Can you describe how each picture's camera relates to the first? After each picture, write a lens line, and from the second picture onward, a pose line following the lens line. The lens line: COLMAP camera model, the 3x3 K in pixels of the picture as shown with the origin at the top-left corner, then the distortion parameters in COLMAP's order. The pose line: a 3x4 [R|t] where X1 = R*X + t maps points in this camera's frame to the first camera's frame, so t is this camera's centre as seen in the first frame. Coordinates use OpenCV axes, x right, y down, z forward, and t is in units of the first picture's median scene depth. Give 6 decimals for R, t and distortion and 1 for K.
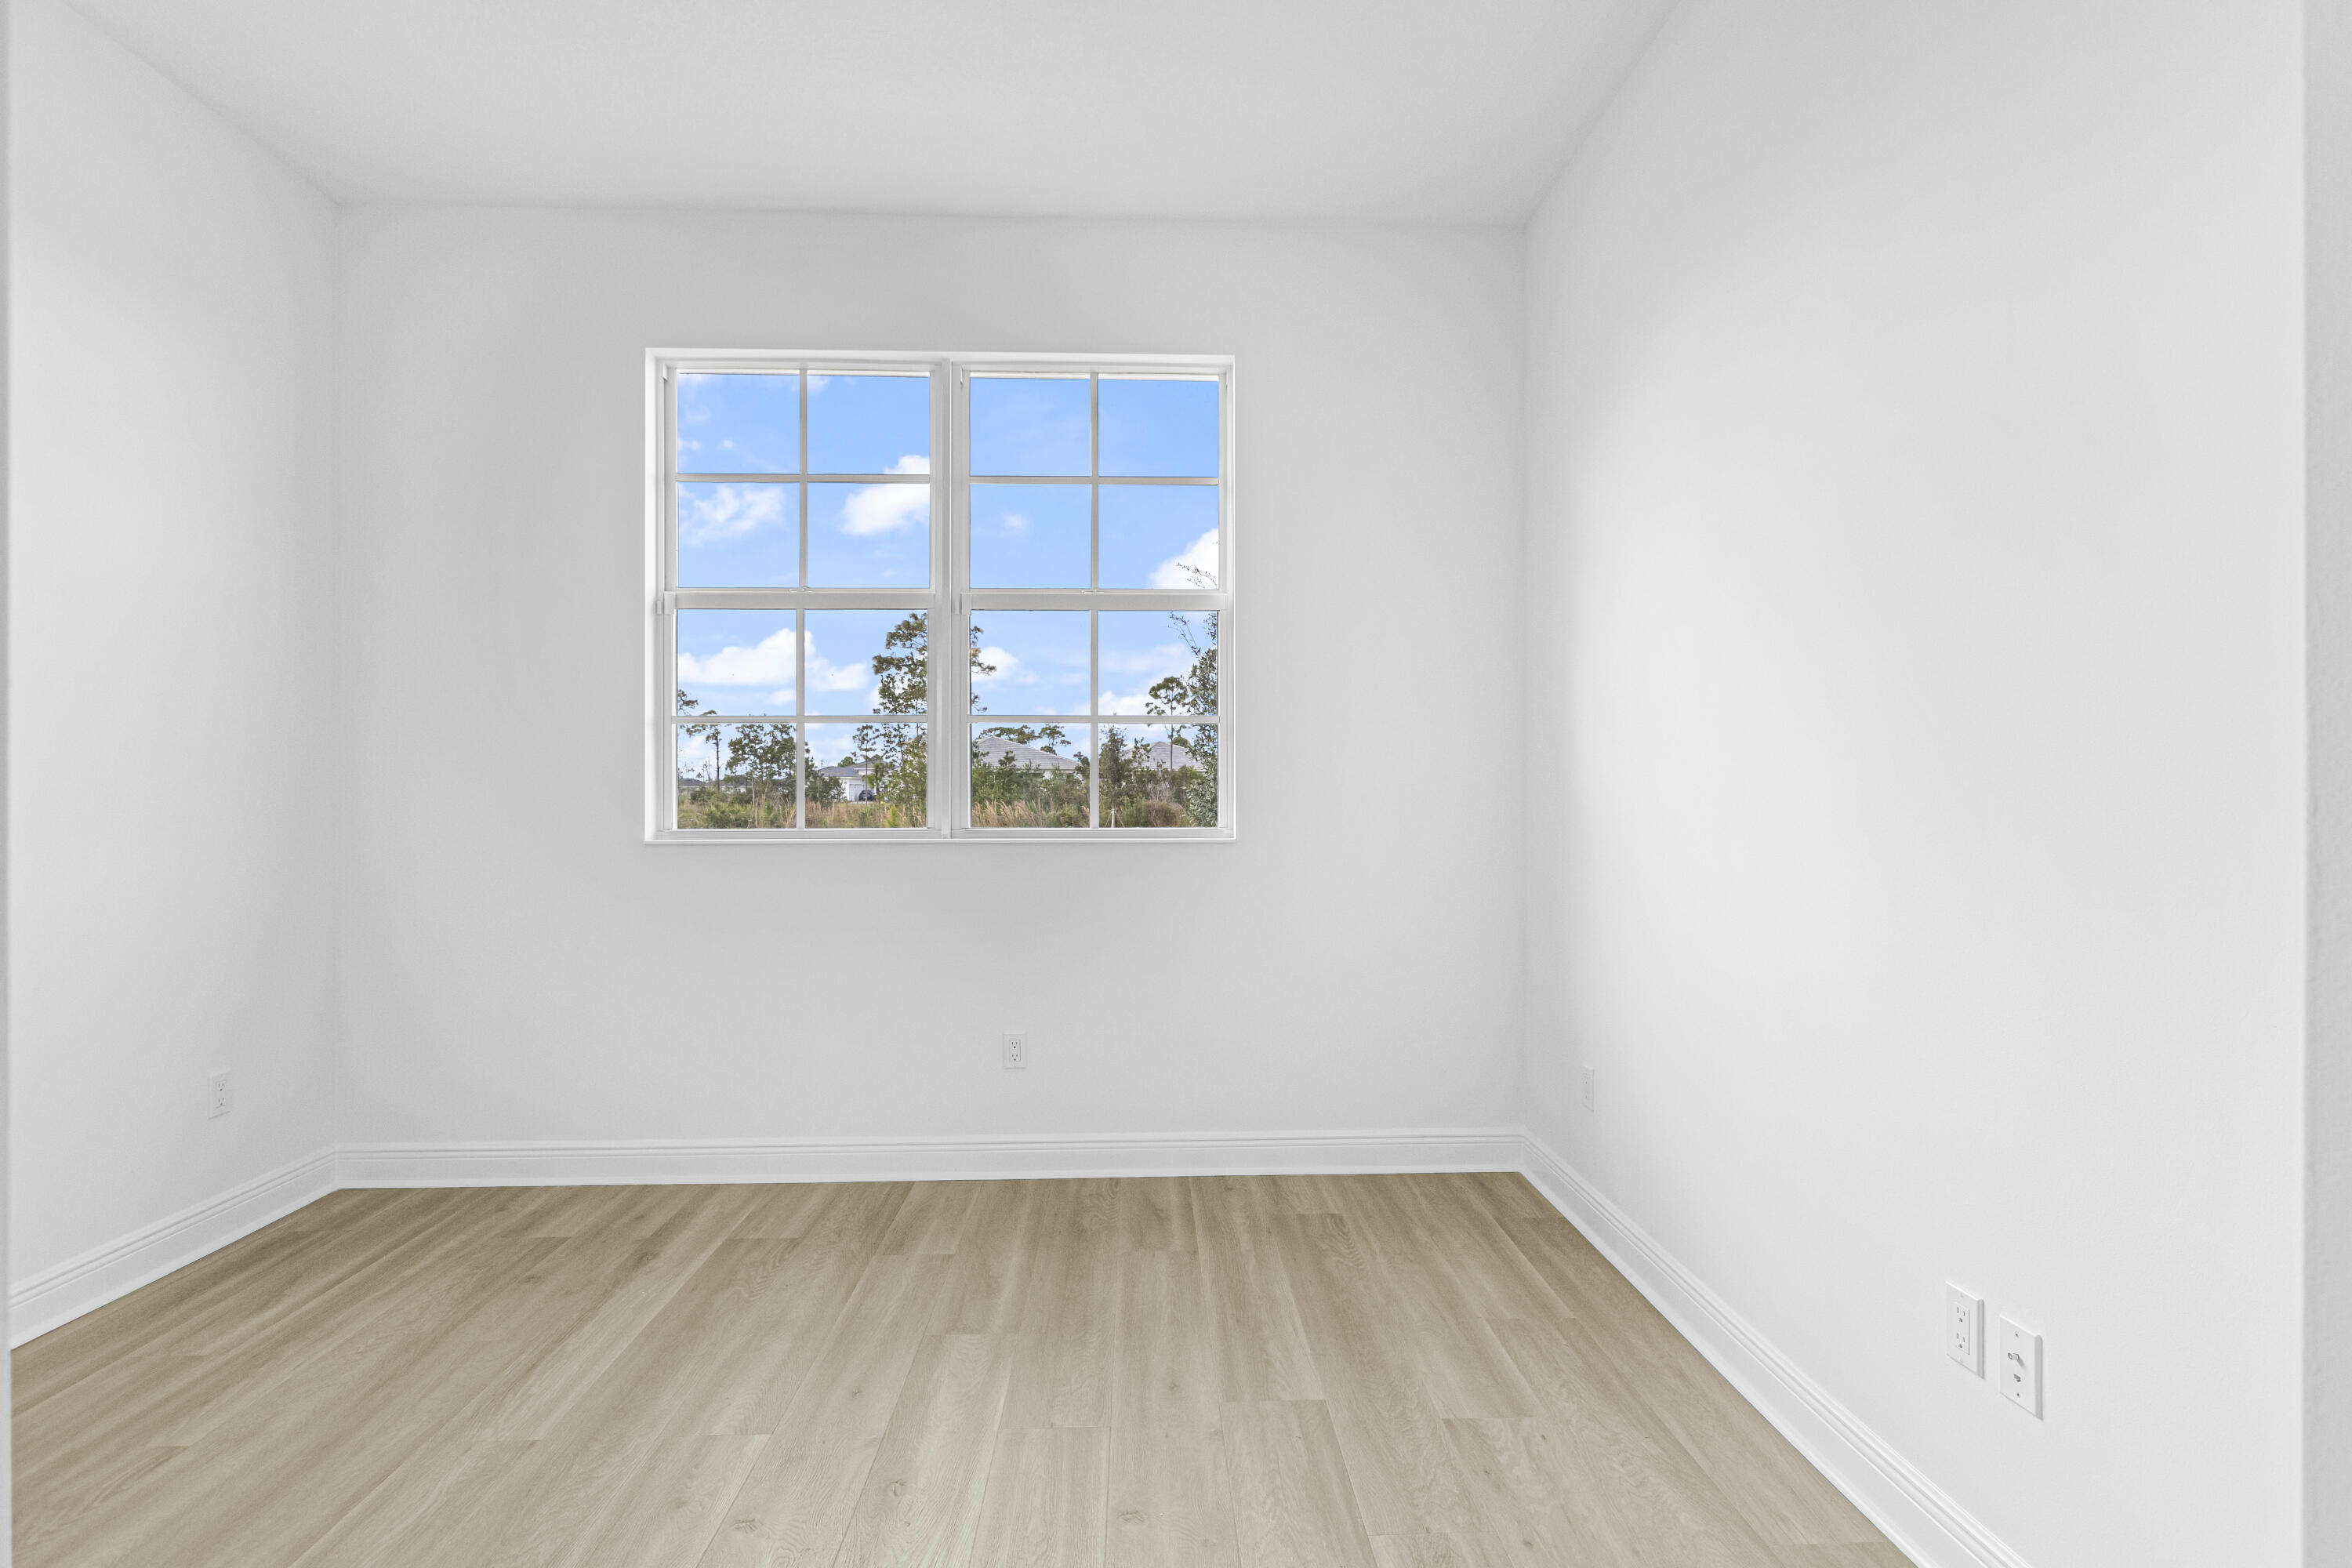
lens RADIAL K [[1098.0, 0, 1183.5], [0, 1098.0, 793.3], [0, 0, 1]] dist [-0.003168, -0.000379]
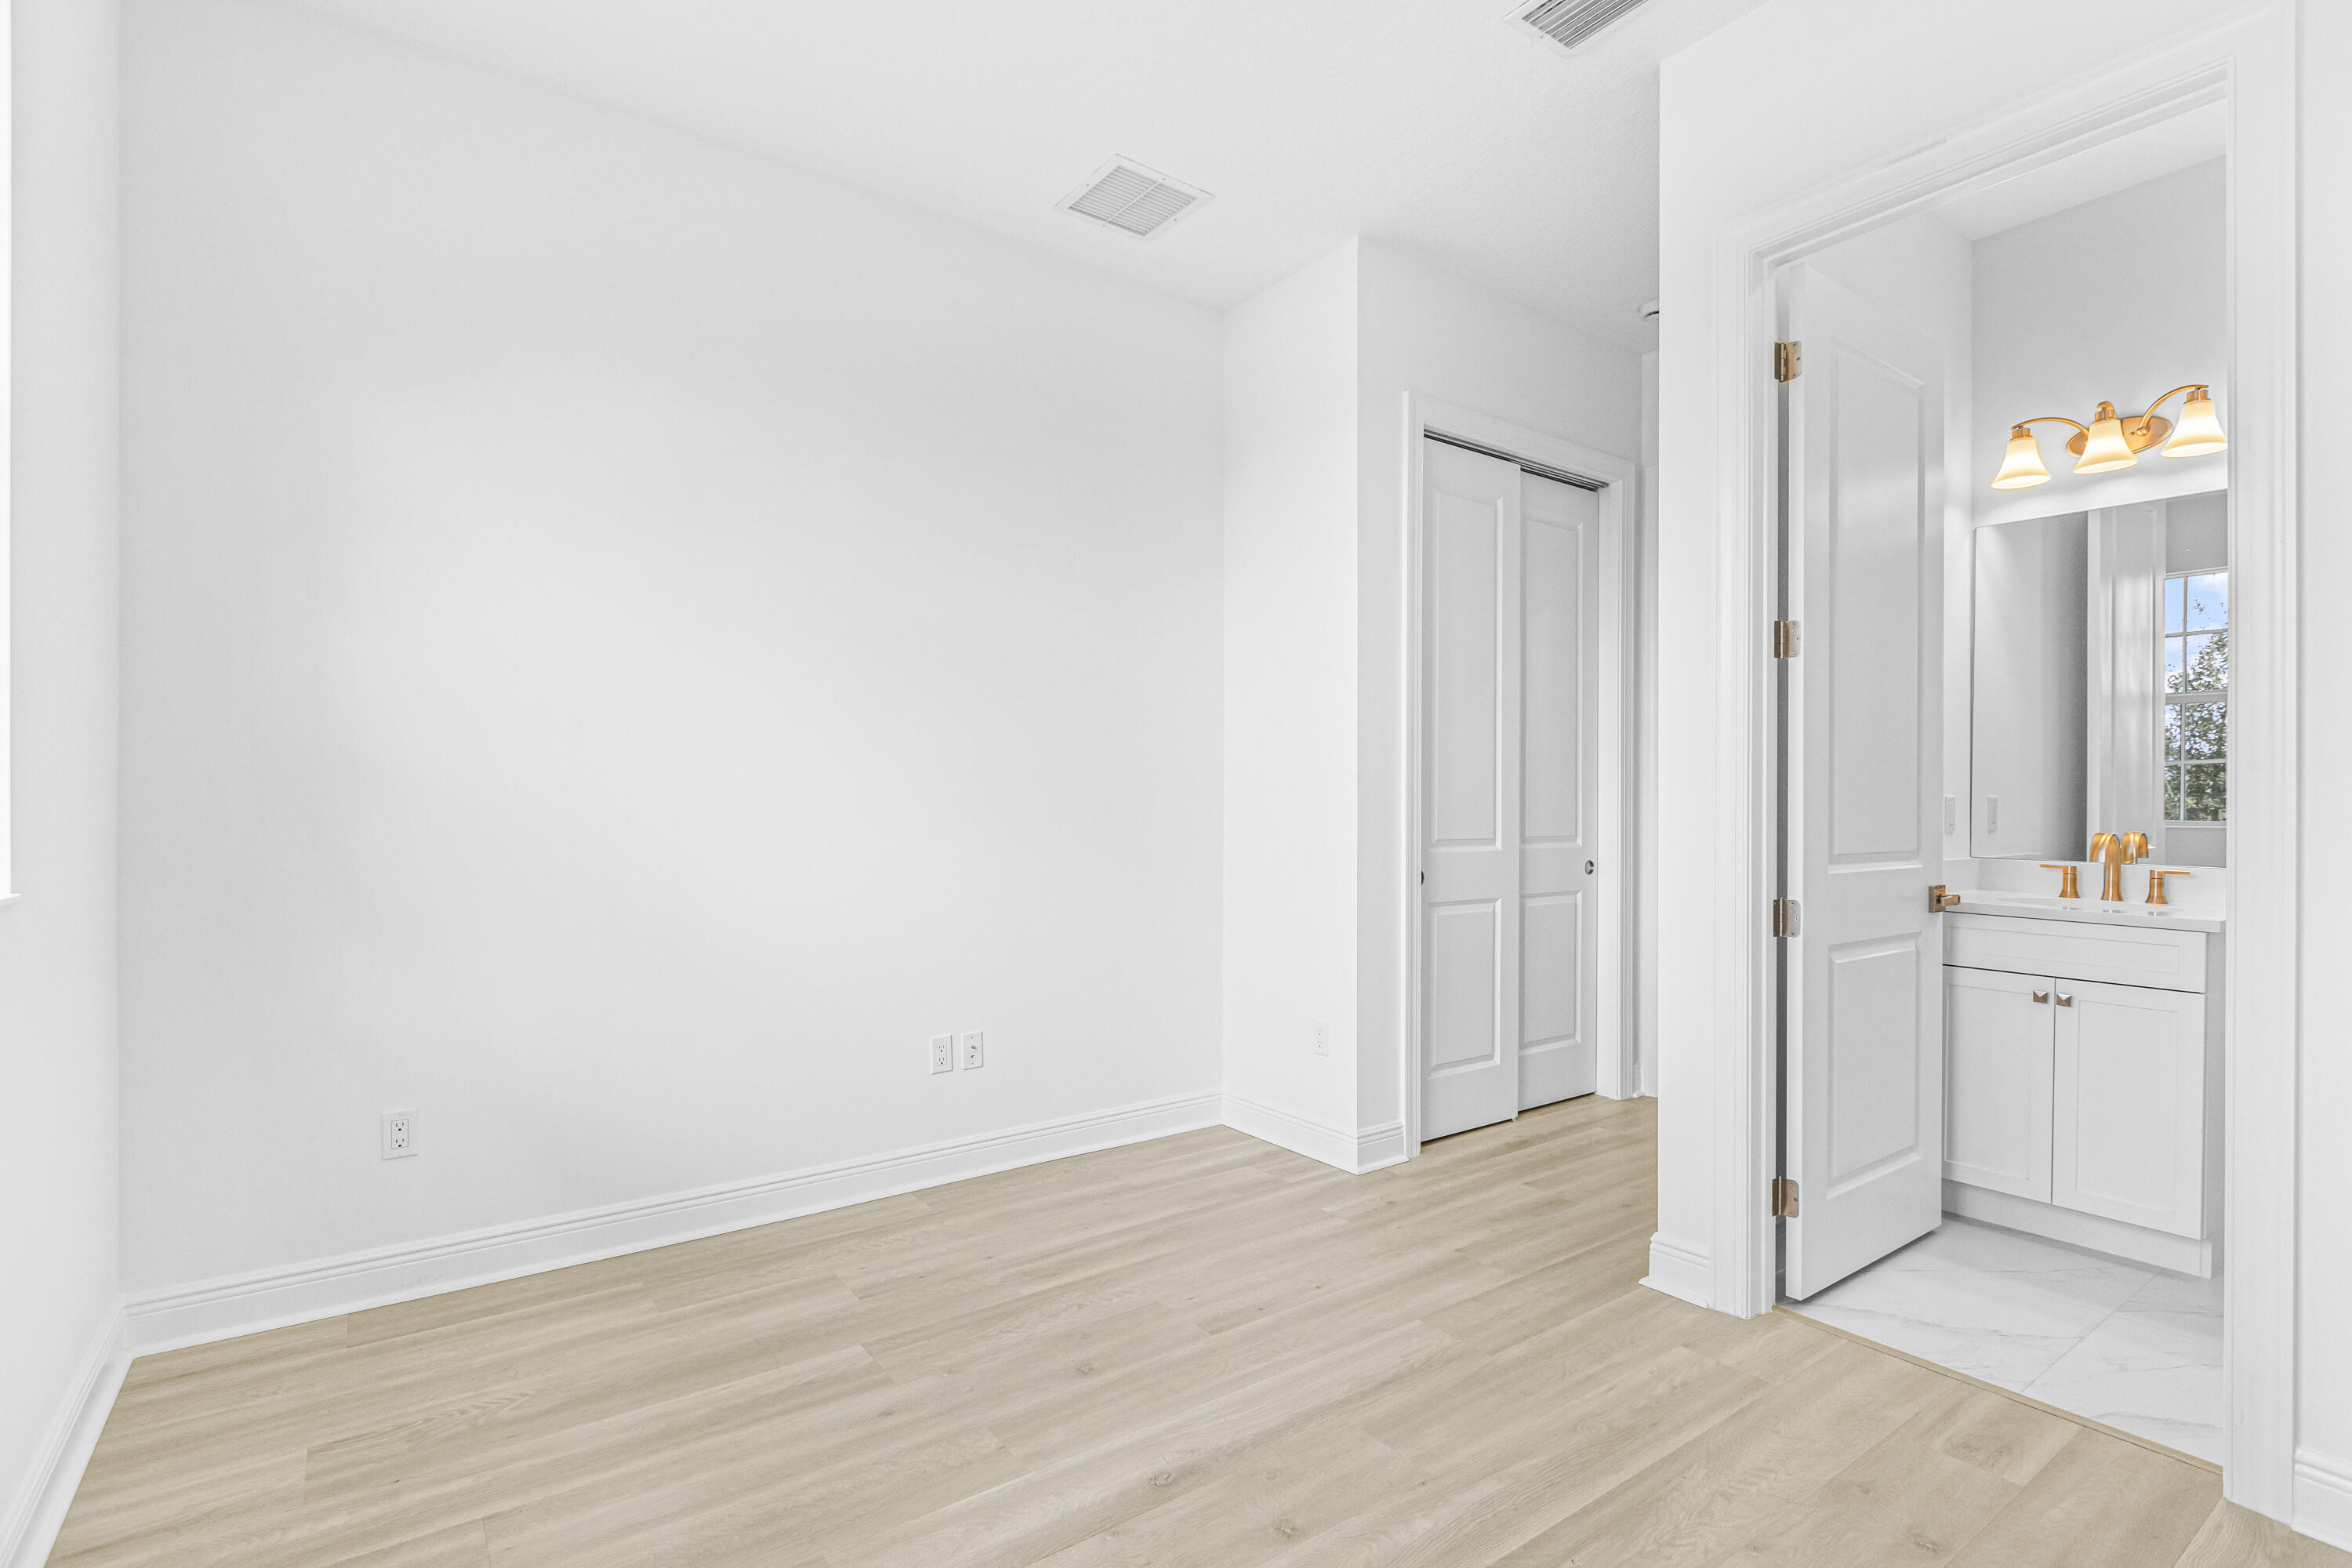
lens RADIAL K [[1098.0, 0, 1183.5], [0, 1098.0, 793.3], [0, 0, 1]] dist [-0.003168, -0.000379]
pose [[-0.541955, -0.000412, 0.840407, -0.904858], [-0.002529, 0.999996, -0.001141, -0.002018], [-0.840403, -0.002743, -0.541954, 1.231421]]
